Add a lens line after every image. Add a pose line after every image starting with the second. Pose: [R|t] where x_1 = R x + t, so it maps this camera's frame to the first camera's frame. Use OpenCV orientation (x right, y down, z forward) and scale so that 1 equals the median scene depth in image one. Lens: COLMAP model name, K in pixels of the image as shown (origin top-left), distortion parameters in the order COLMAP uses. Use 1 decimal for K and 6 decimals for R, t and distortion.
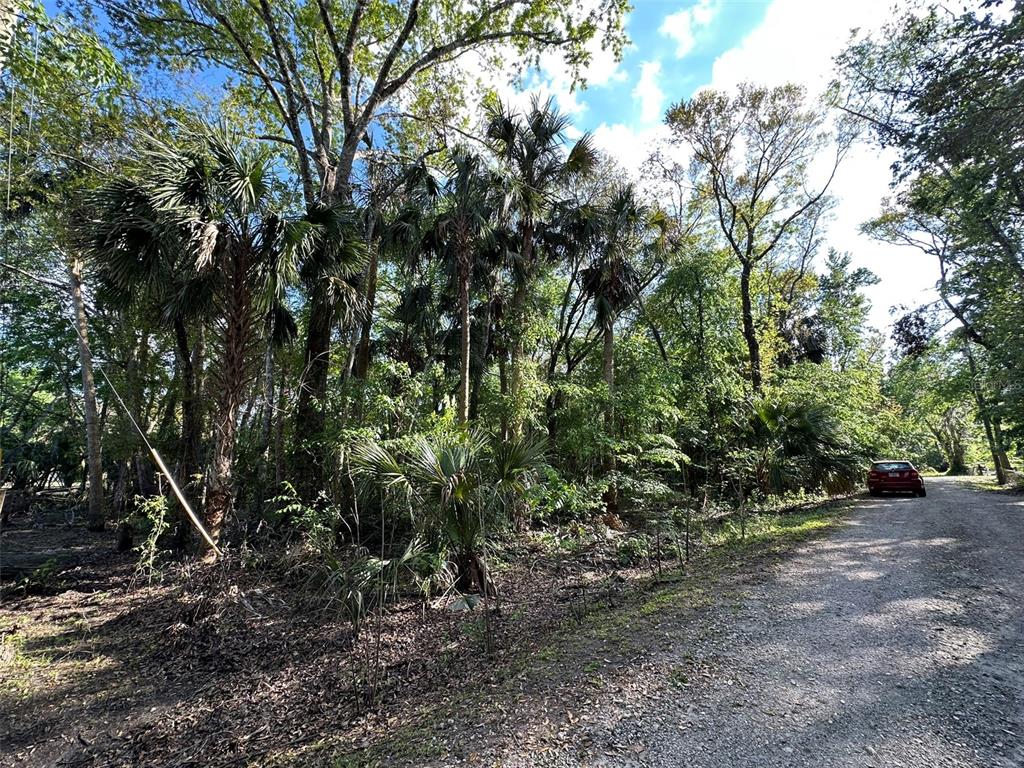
lens RADIAL K [[408.2, 0, 512.5], [0, 408.2, 383.6], [0, 0, 1]] dist [-0.002729, 0.000683]
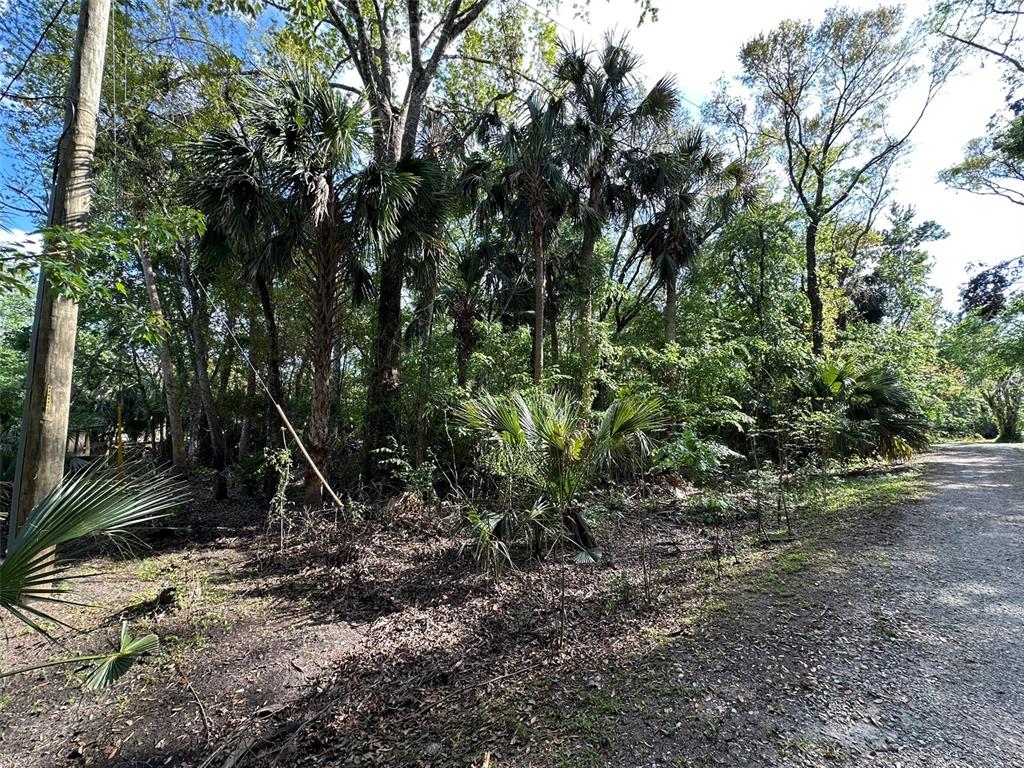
lens RADIAL K [[408.2, 0, 512.5], [0, 408.2, 383.6], [0, 0, 1]] dist [-0.002729, 0.000683]
pose [[0.998967, 0.006989, -0.044890, -0.103286], [-0.002855, 0.995802, 0.091487, 0.004917], [0.045341, -0.091264, 0.994794, 0.003028]]
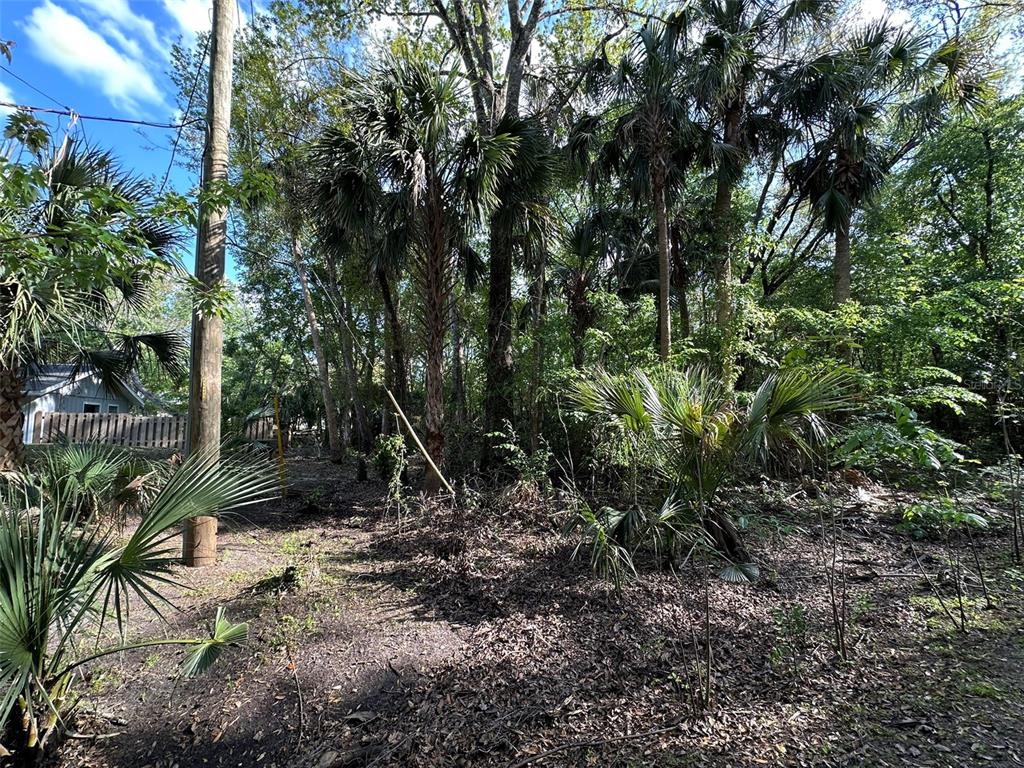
lens RADIAL K [[408.2, 0, 512.5], [0, 408.2, 383.6], [0, 0, 1]] dist [-0.002729, 0.000683]
pose [[0.940663, -0.024029, -0.338492, -0.100268], [0.065641, 0.991535, 0.112028, 0.020321], [0.332934, -0.127599, 0.934277, 0.059116]]
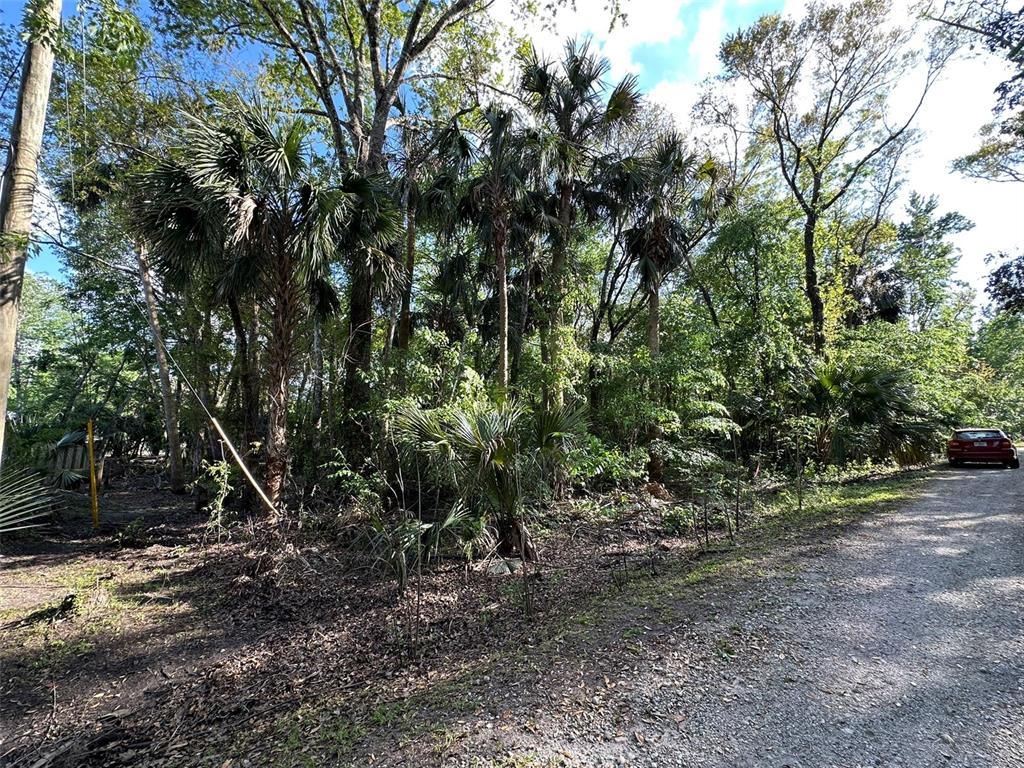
lens RADIAL K [[408.2, 0, 512.5], [0, 408.2, 383.6], [0, 0, 1]] dist [-0.002729, 0.000683]
pose [[0.994350, -0.015525, -0.105014, 0.005708], [0.022805, 0.997392, 0.068480, 0.006380], [0.103677, -0.070488, 0.992110, 0.010969]]
